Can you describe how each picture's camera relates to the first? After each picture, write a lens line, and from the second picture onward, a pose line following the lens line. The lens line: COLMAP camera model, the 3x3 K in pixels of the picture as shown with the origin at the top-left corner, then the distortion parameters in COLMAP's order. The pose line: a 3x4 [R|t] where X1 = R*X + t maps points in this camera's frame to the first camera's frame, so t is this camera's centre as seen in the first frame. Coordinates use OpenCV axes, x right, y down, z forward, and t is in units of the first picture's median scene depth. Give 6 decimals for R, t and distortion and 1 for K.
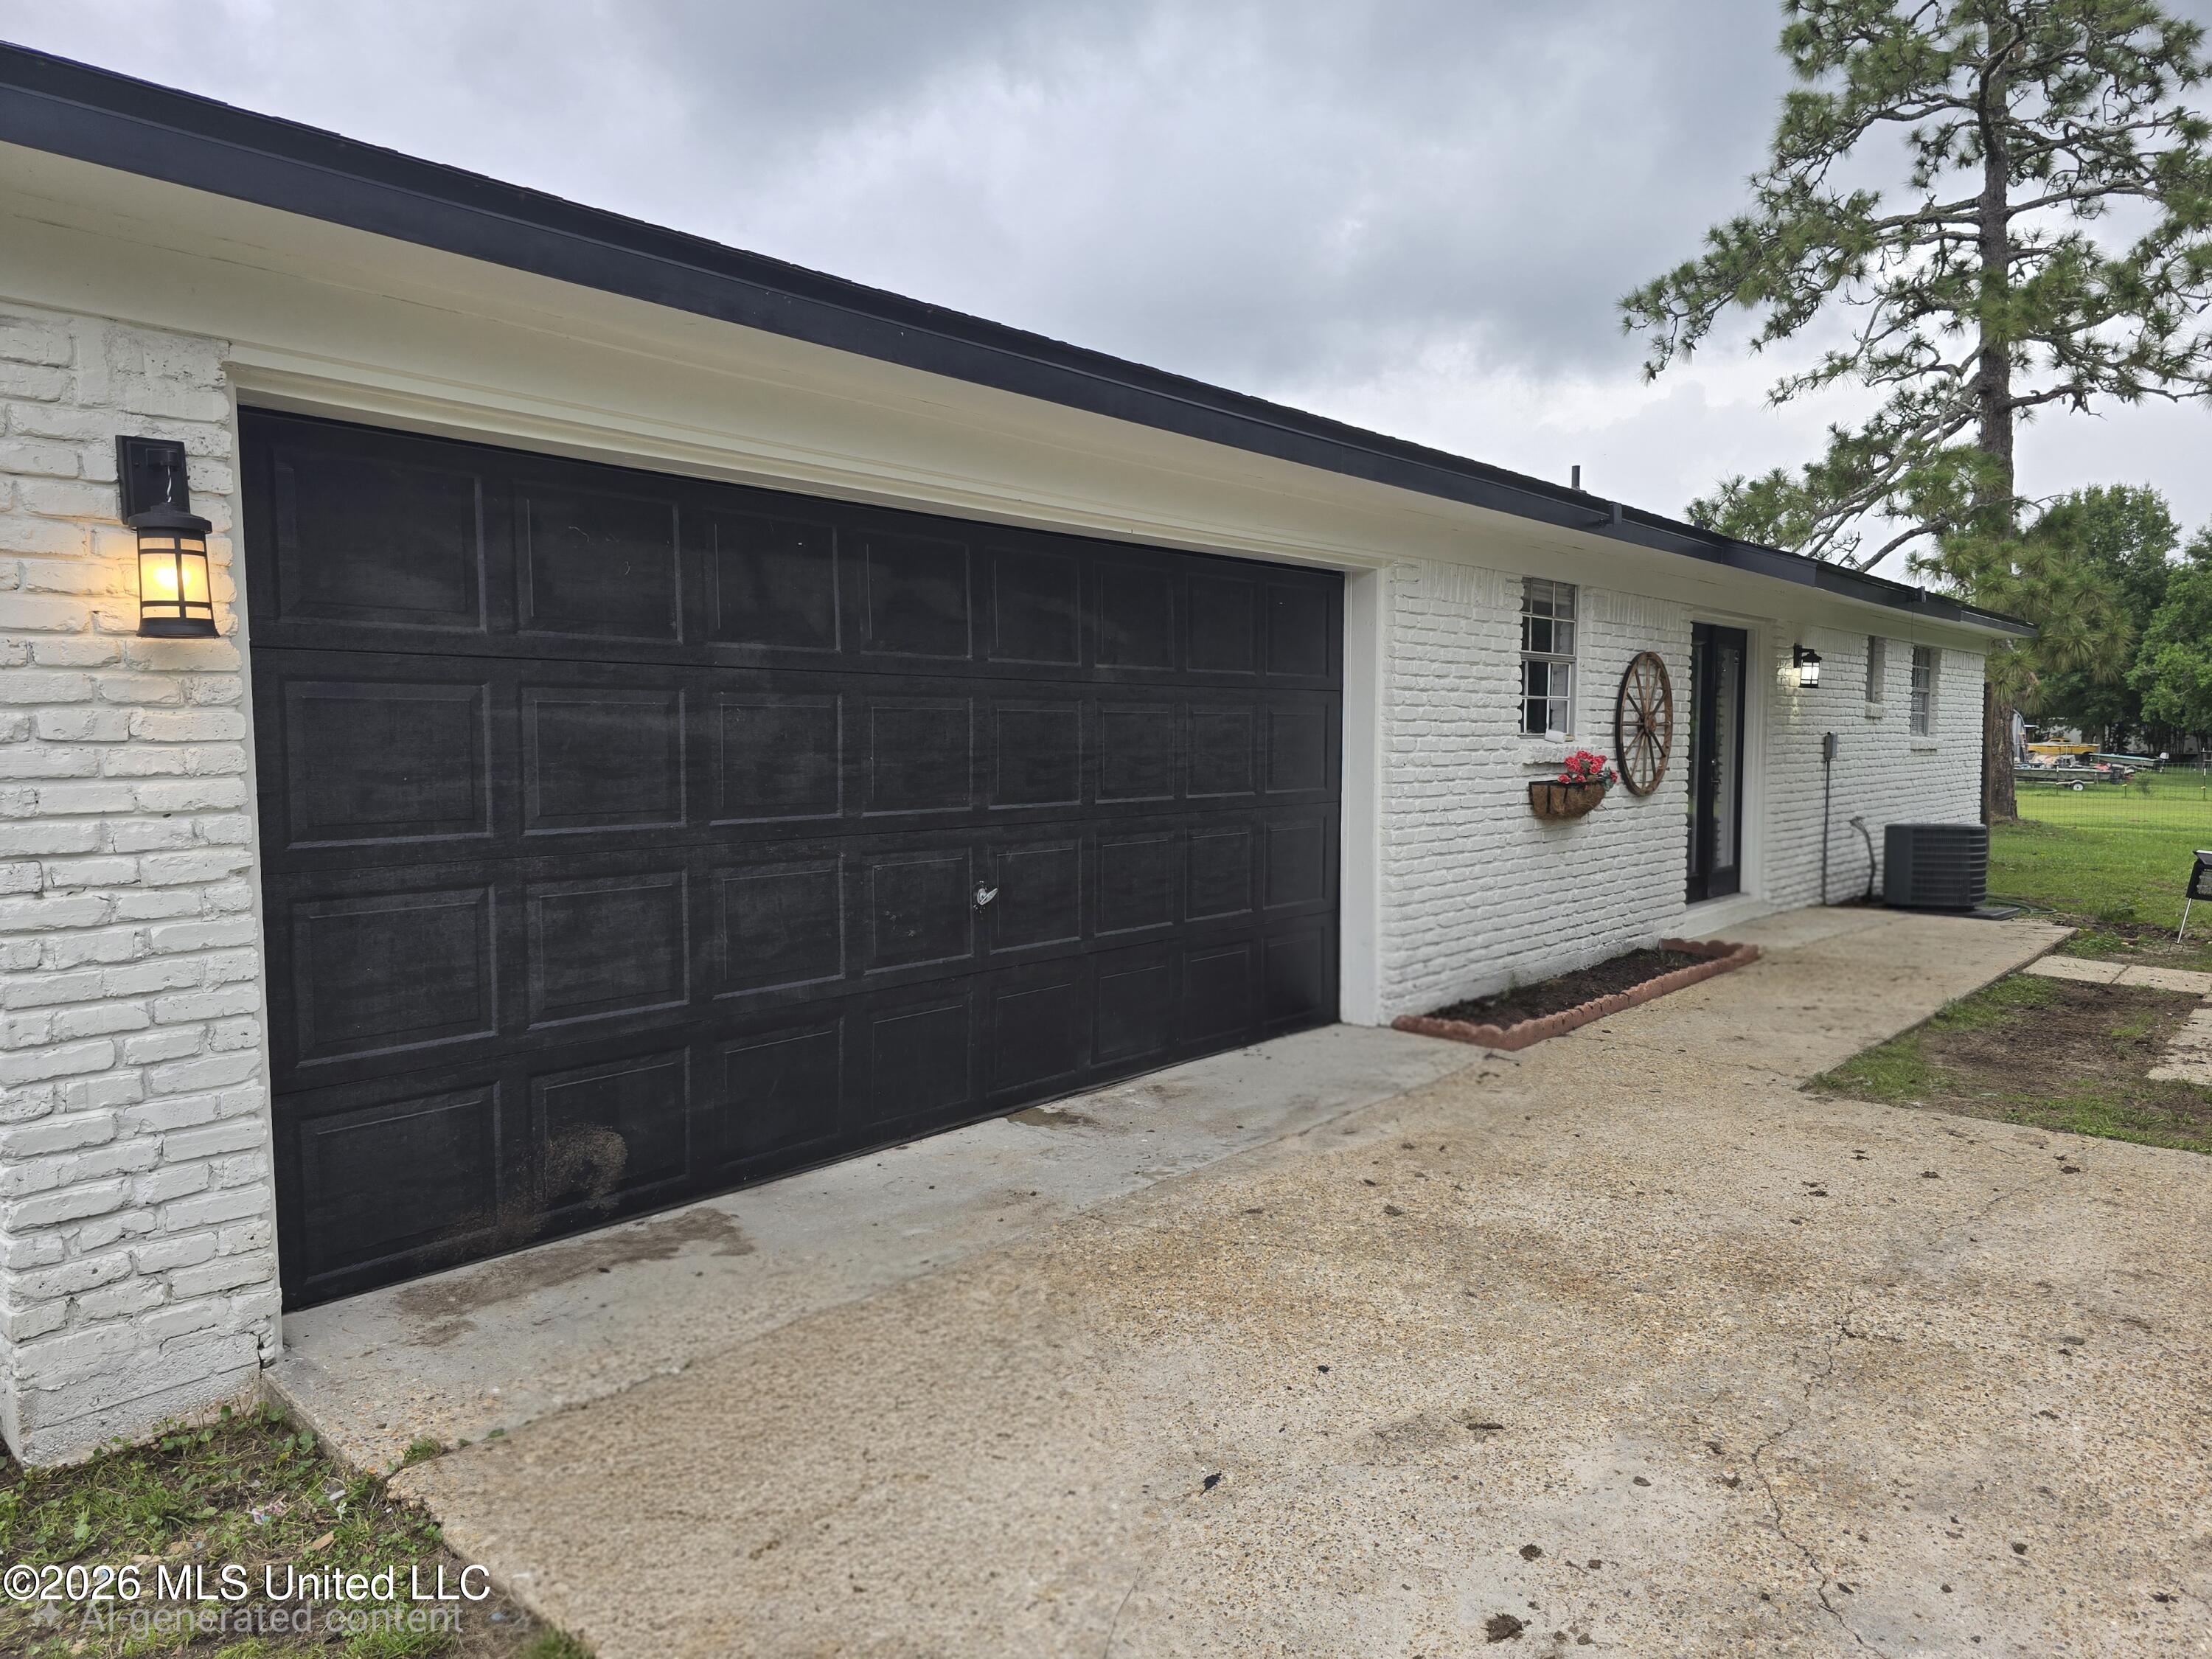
lens RADIAL K [[1483.6, 0, 1106.7], [0, 1483.6, 829.4], [0, 0, 1]] dist [0.058545, -0.050381]
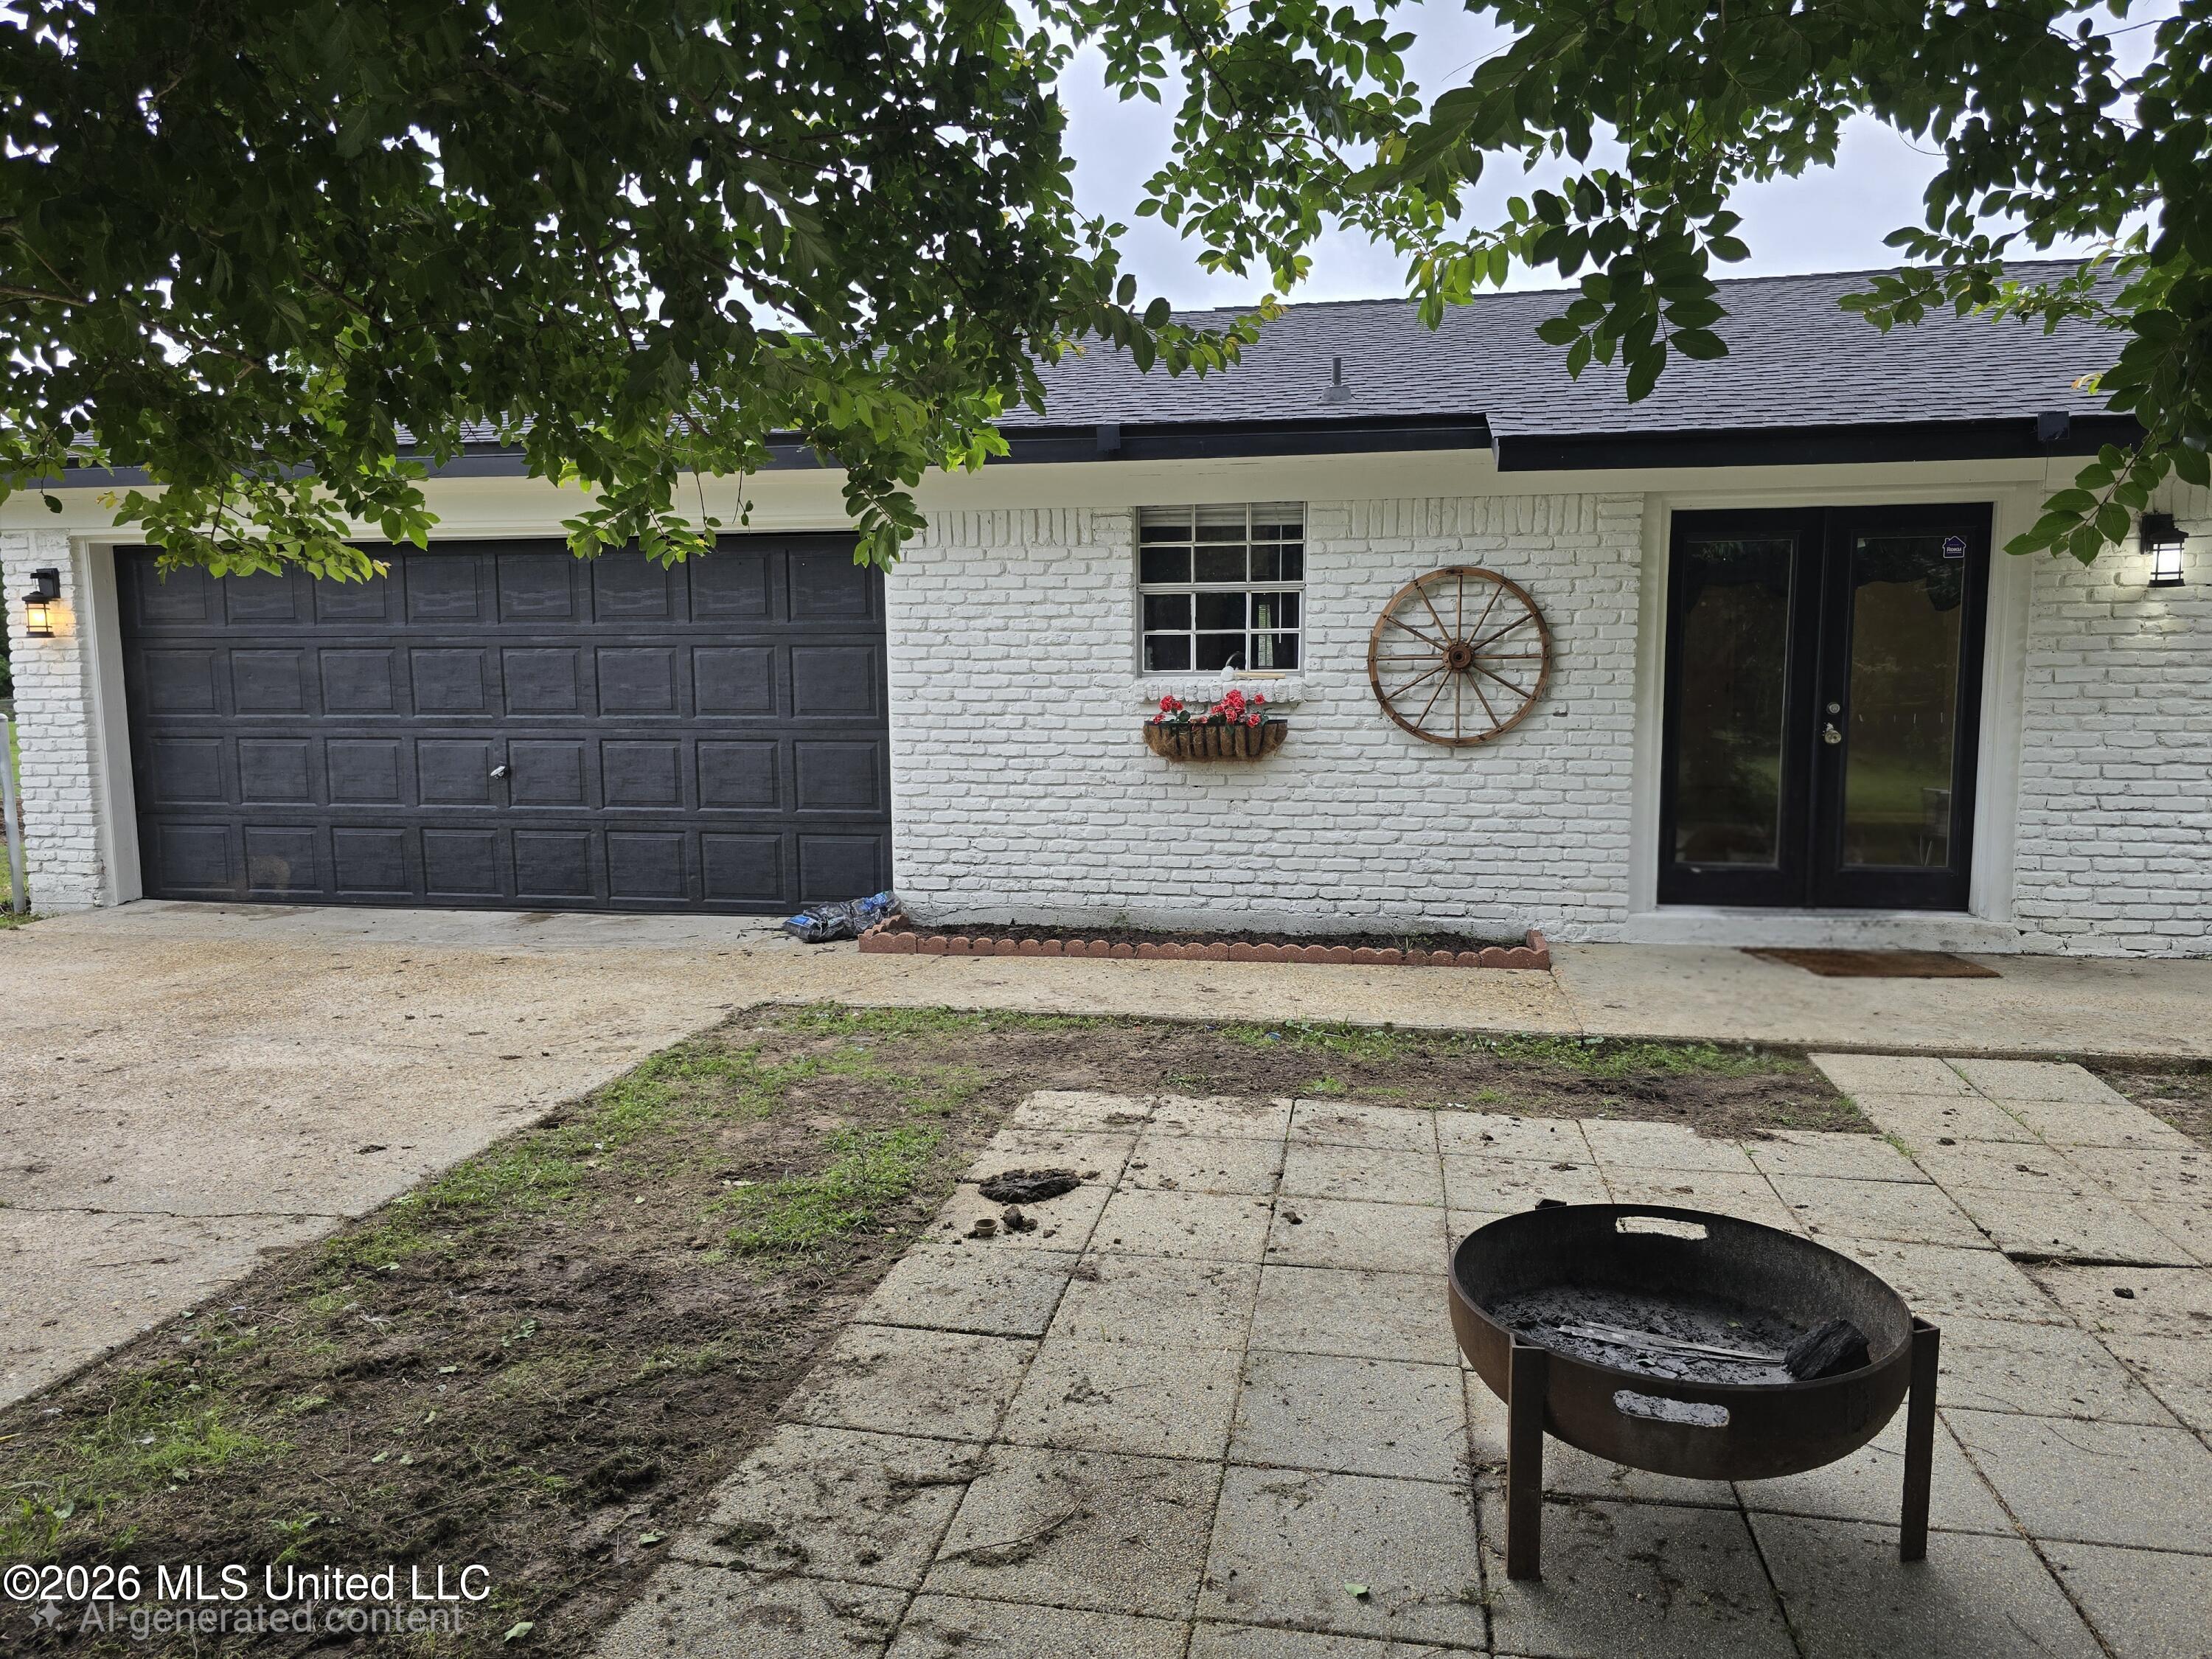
lens RADIAL K [[1483.6, 0, 1103.5], [0, 1483.6, 834.0], [0, 0, 1]] dist [0.058545, -0.050381]
pose [[0.504420, 0.096935, -0.858000, 2.371763], [-0.050269, 0.995290, 0.082893, -0.079263], [0.861994, 0.001318, 0.506917, 1.053337]]
